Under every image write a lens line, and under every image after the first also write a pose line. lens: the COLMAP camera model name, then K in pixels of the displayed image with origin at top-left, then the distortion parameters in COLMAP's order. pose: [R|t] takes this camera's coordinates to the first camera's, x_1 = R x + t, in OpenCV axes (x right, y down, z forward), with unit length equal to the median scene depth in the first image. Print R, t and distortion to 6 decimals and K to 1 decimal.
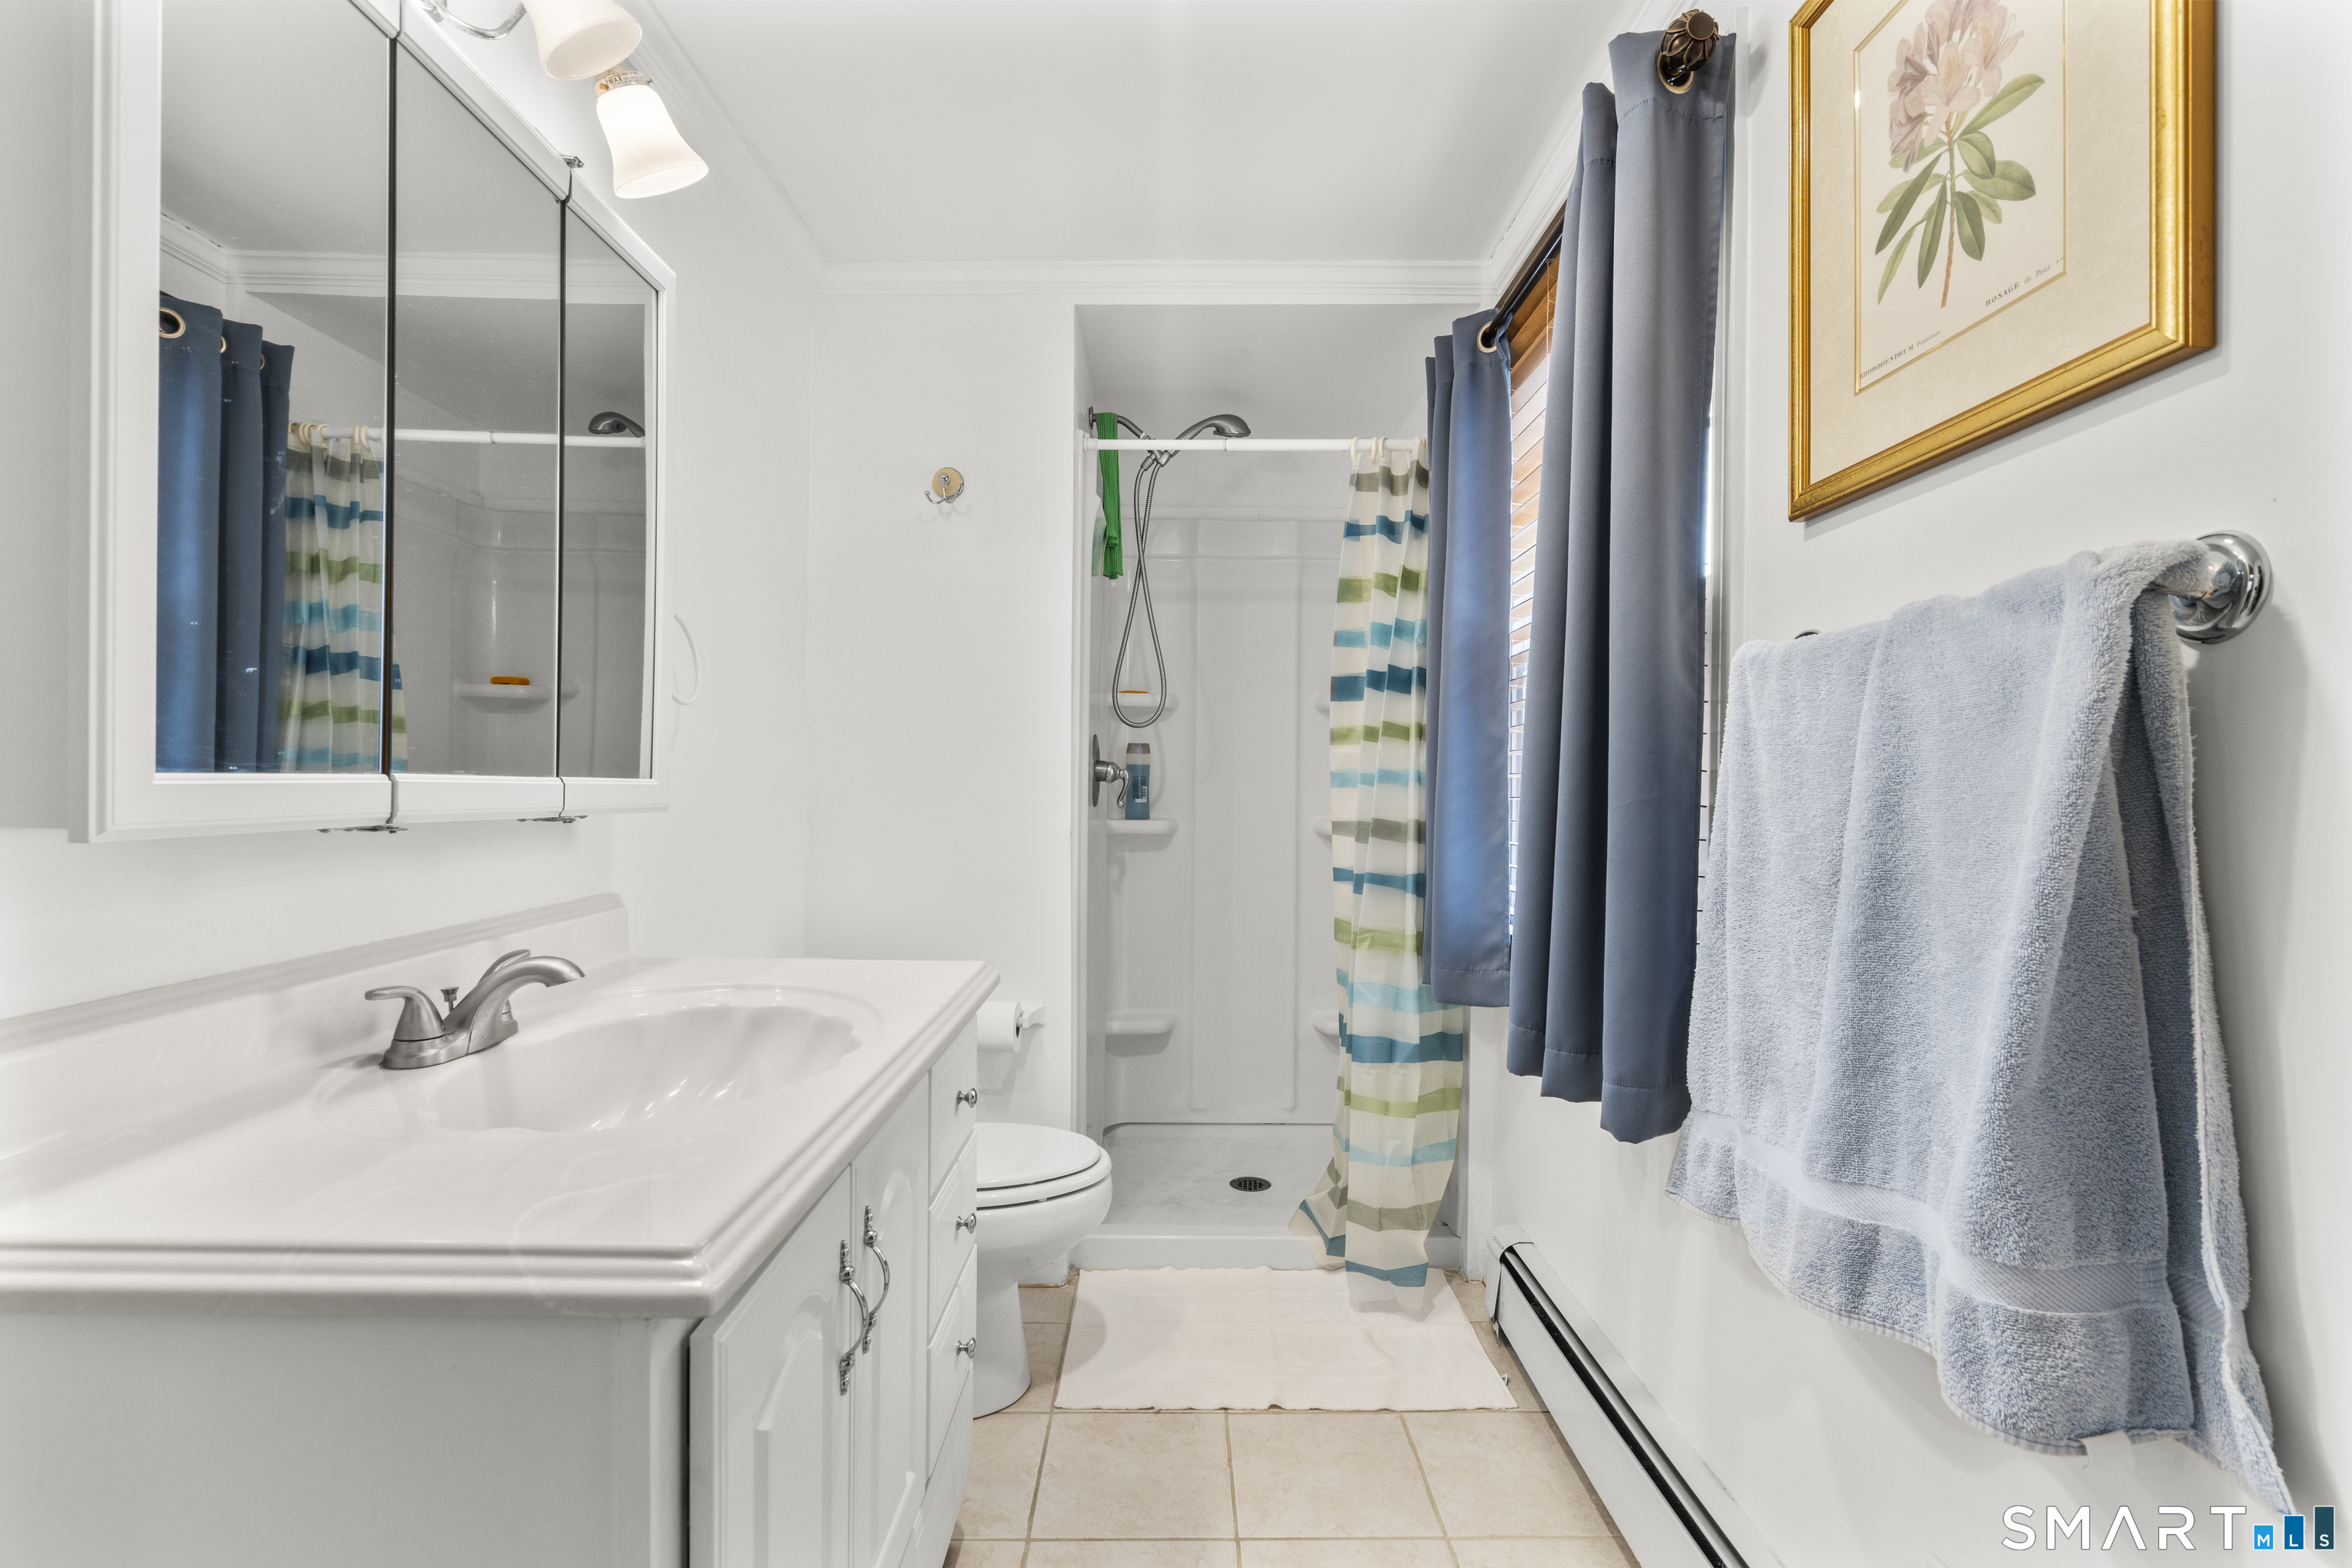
lens RADIAL K [[1056.0, 0, 1178.1], [0, 1056.0, 787.4], [0, 0, 1]] dist [-0.003413, -0.000061]
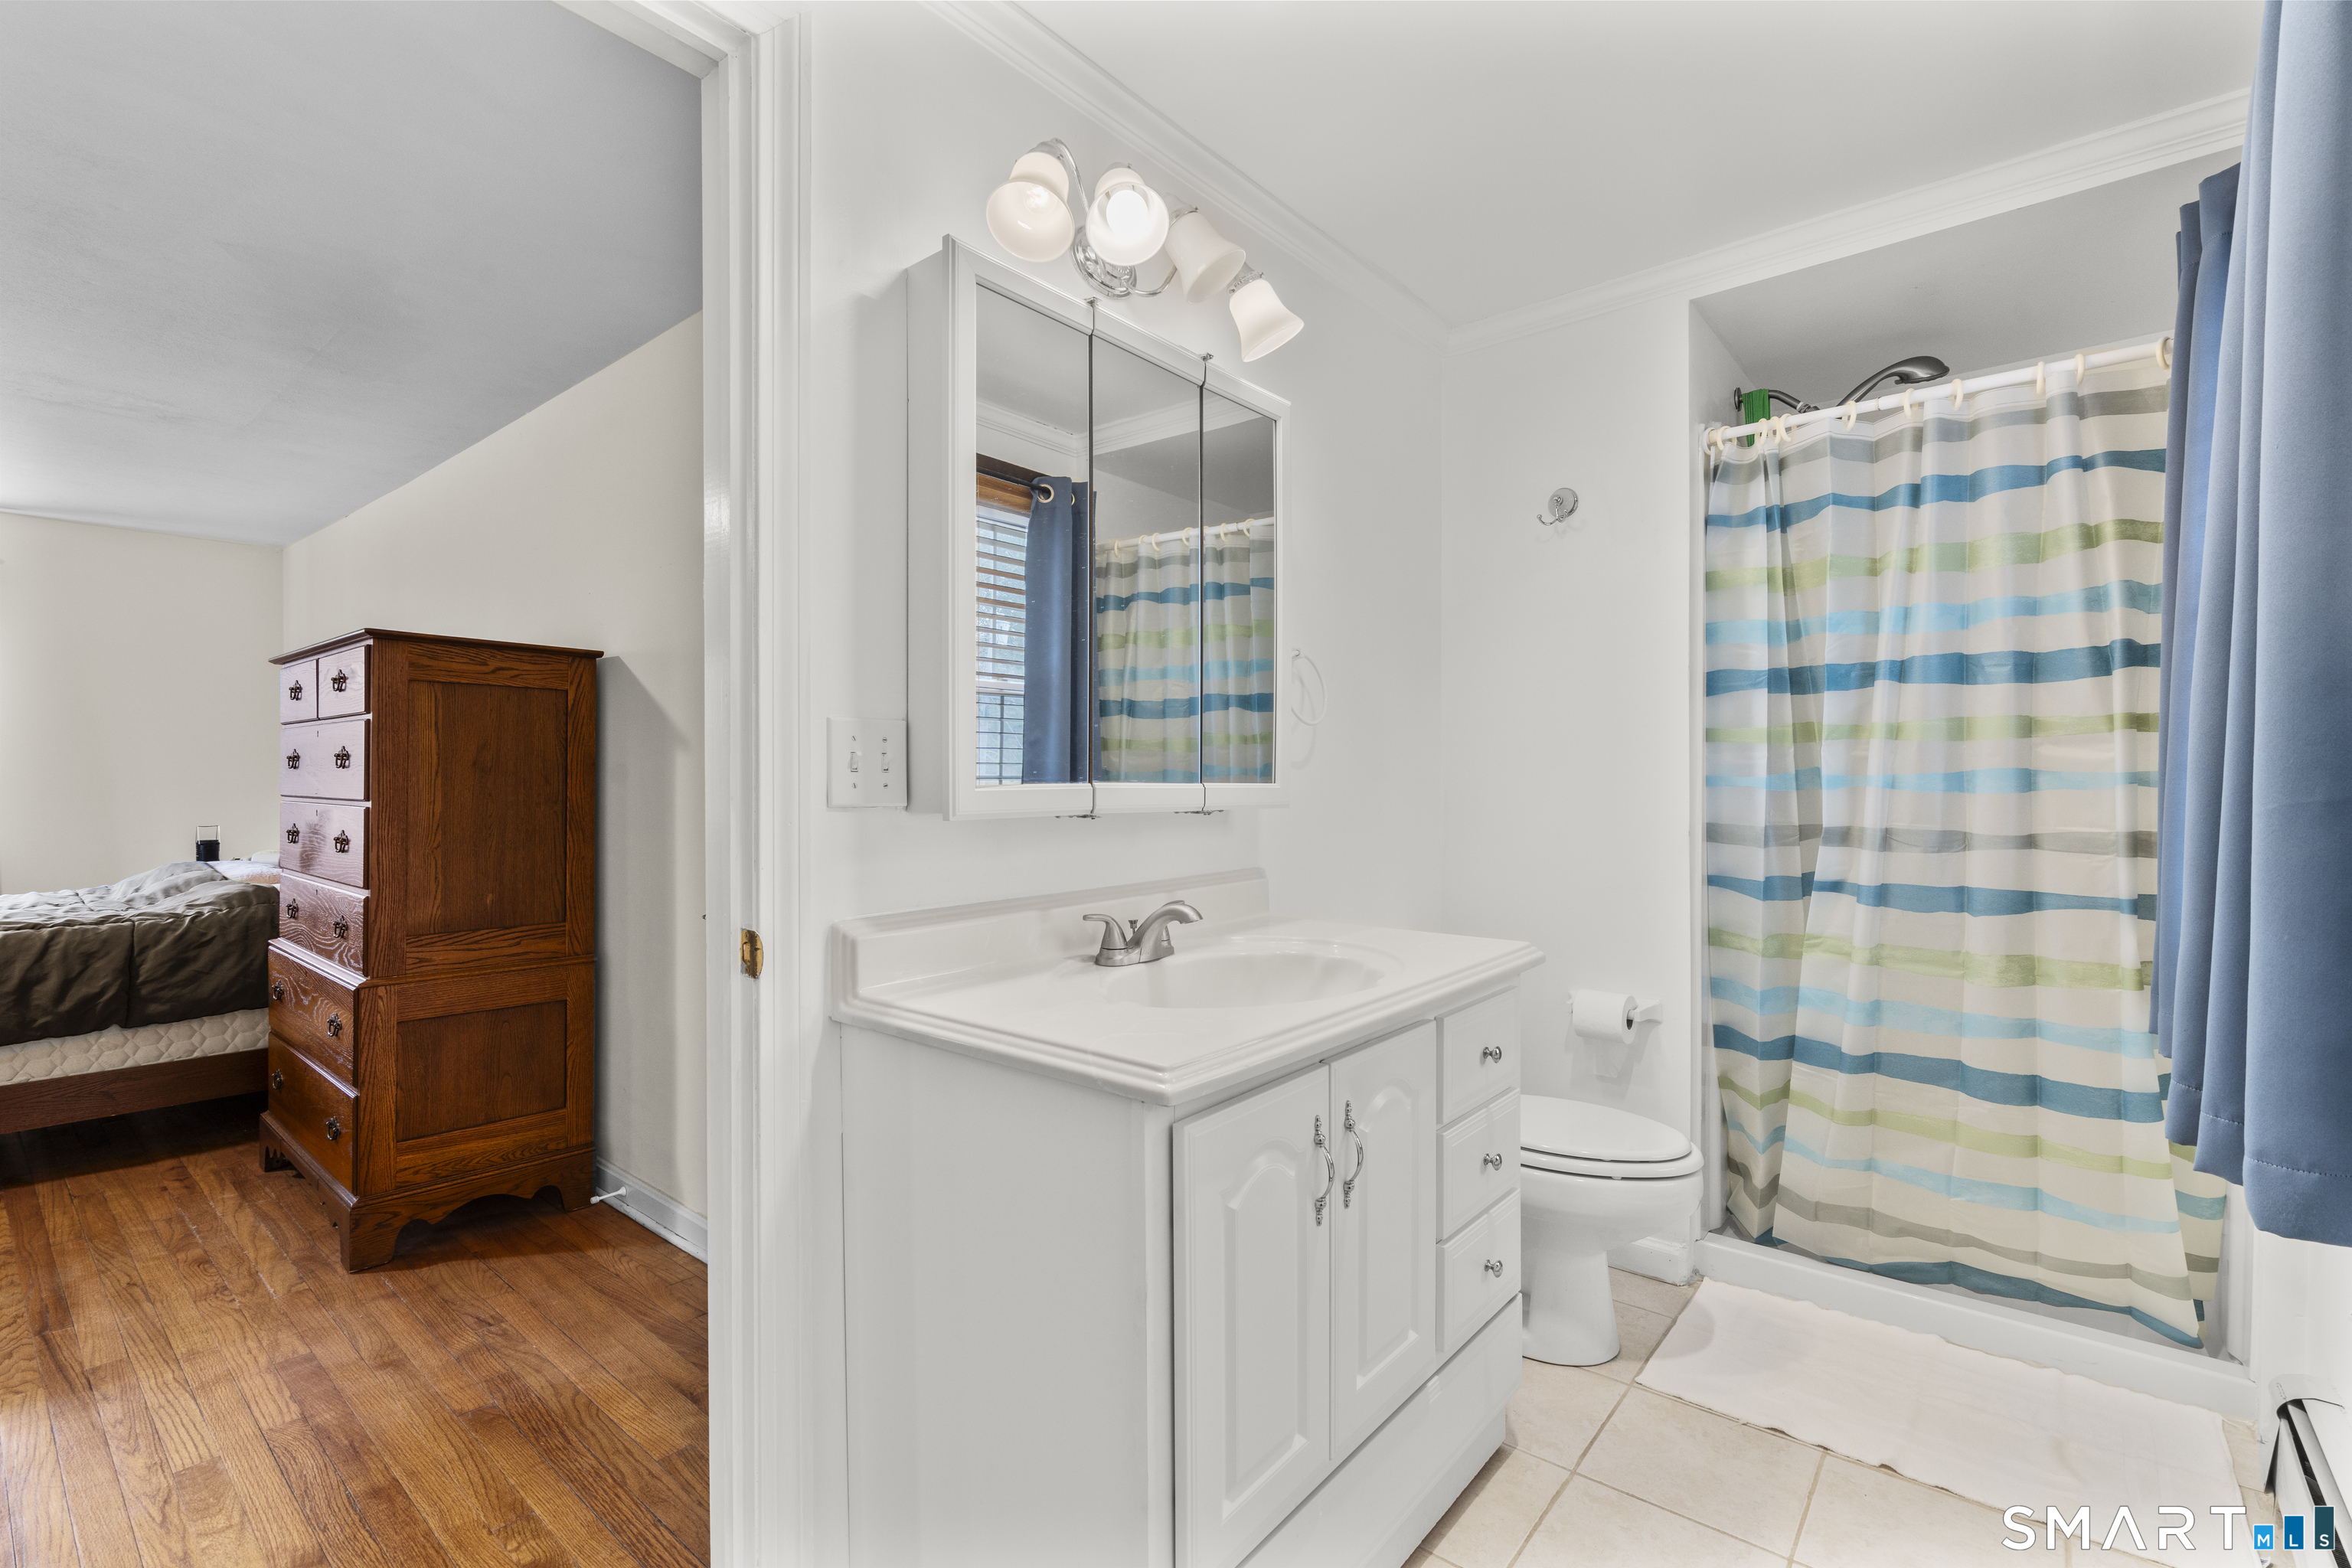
lens RADIAL K [[1048.6, 0, 1171.5], [0, 1048.6, 787.8], [0, 0, 1]] dist [-0.003425, 0.000749]
pose [[0.769015, -0.003303, -0.639223, 0.268278], [0.005007, 0.999987, 0.000856, -0.004470], [0.639212, -0.003859, 0.769021, -0.120937]]
